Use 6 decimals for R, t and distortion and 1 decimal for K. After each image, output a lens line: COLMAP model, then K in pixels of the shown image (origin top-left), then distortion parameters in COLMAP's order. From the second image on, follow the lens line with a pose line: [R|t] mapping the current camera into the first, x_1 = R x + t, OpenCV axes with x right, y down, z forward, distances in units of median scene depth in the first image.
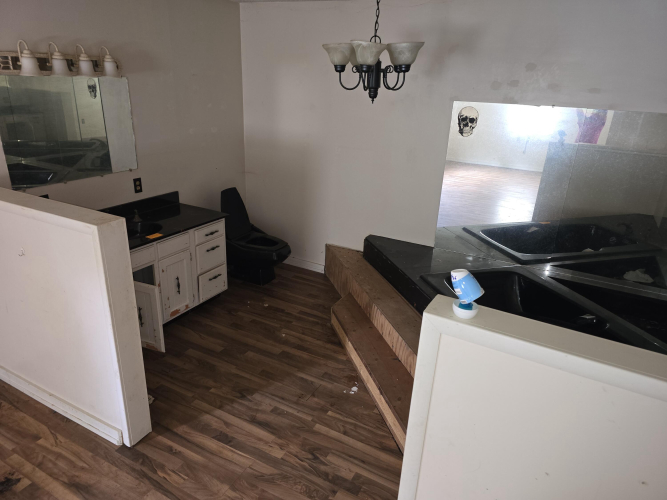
lens RADIAL K [[451.8, 0, 337.5], [0, 451.8, 254.4], [0, 0, 1]] dist [0.064991, -0.003830]
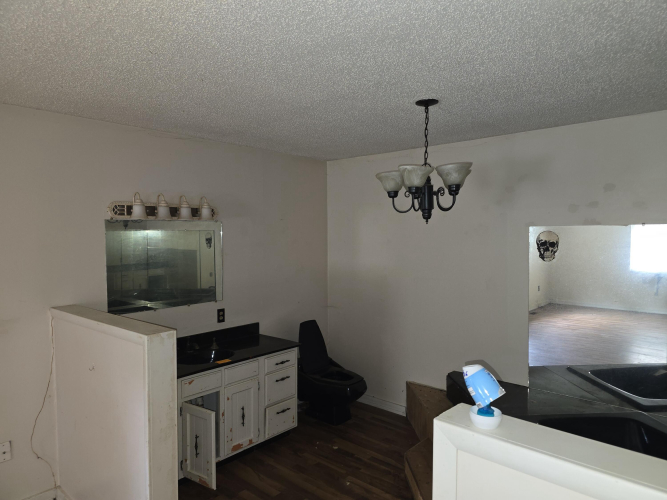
lens RADIAL K [[451.8, 0, 337.5], [0, 451.8, 254.4], [0, 0, 1]] dist [0.064991, -0.003830]
pose [[0.971395, -0.037414, -0.234504, 0.080848], [-0.040921, 0.946365, -0.320497, 0.042258], [0.233917, 0.320925, 0.917763, 0.039651]]
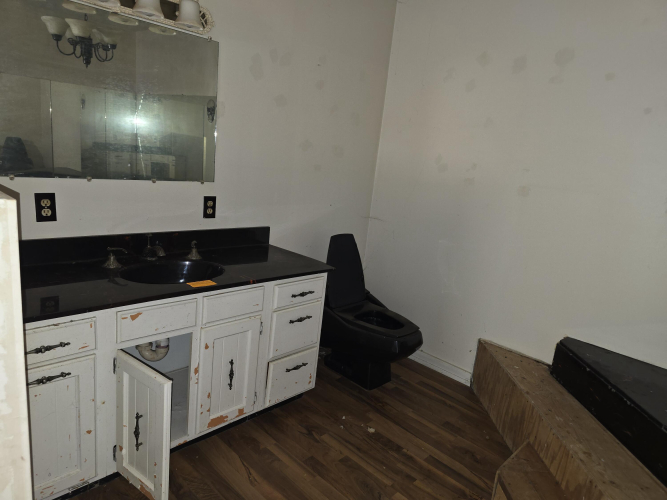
lens RADIAL K [[451.8, 0, 337.5], [0, 451.8, 254.4], [0, 0, 1]] dist [0.064991, -0.003830]
pose [[0.960065, 0.118019, -0.253666, -0.082363], [-0.159179, 0.976040, -0.148348, -0.015702], [0.230080, 0.182802, 0.955849, 0.413234]]
